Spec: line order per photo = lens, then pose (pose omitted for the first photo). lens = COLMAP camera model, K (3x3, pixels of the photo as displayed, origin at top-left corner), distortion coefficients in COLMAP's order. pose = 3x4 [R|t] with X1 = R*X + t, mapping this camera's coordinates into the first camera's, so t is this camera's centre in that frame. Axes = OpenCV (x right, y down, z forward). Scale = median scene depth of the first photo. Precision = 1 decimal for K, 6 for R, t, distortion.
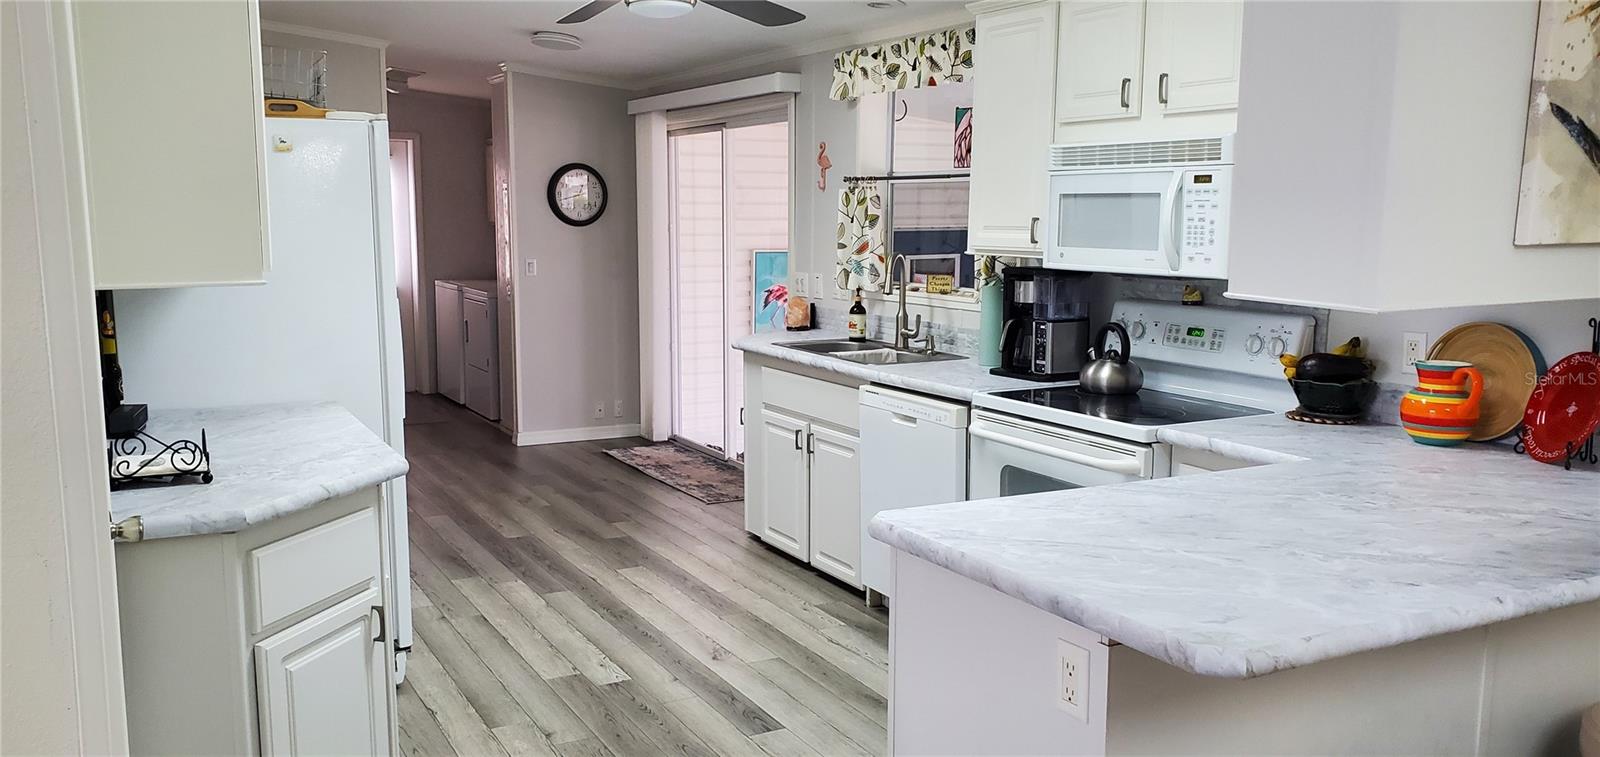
lens RADIAL K [[1246.5, 0, 750.1], [0, 1246.5, 410.8], [0, 0, 1]] dist [-0.006685, -0.005801]
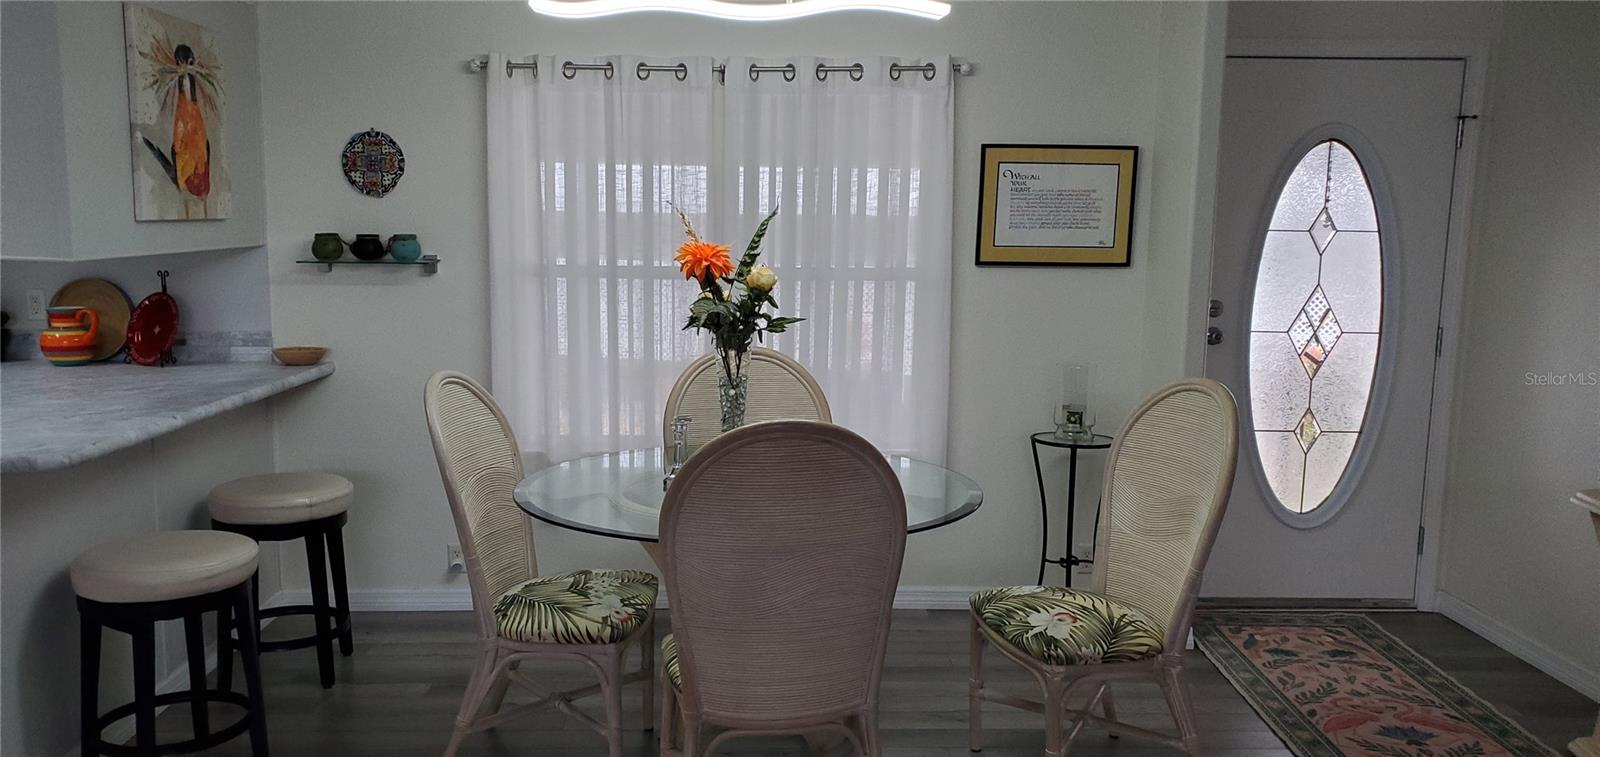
lens RADIAL K [[1246.5, 0, 750.1], [0, 1246.5, 410.8], [0, 0, 1]] dist [-0.006685, -0.005801]
pose [[0.448531, -0.131045, 0.884108, -0.536926], [0.125712, 0.988609, 0.082757, 0.086772], [-0.884882, 0.074024, 0.459896, -0.494381]]
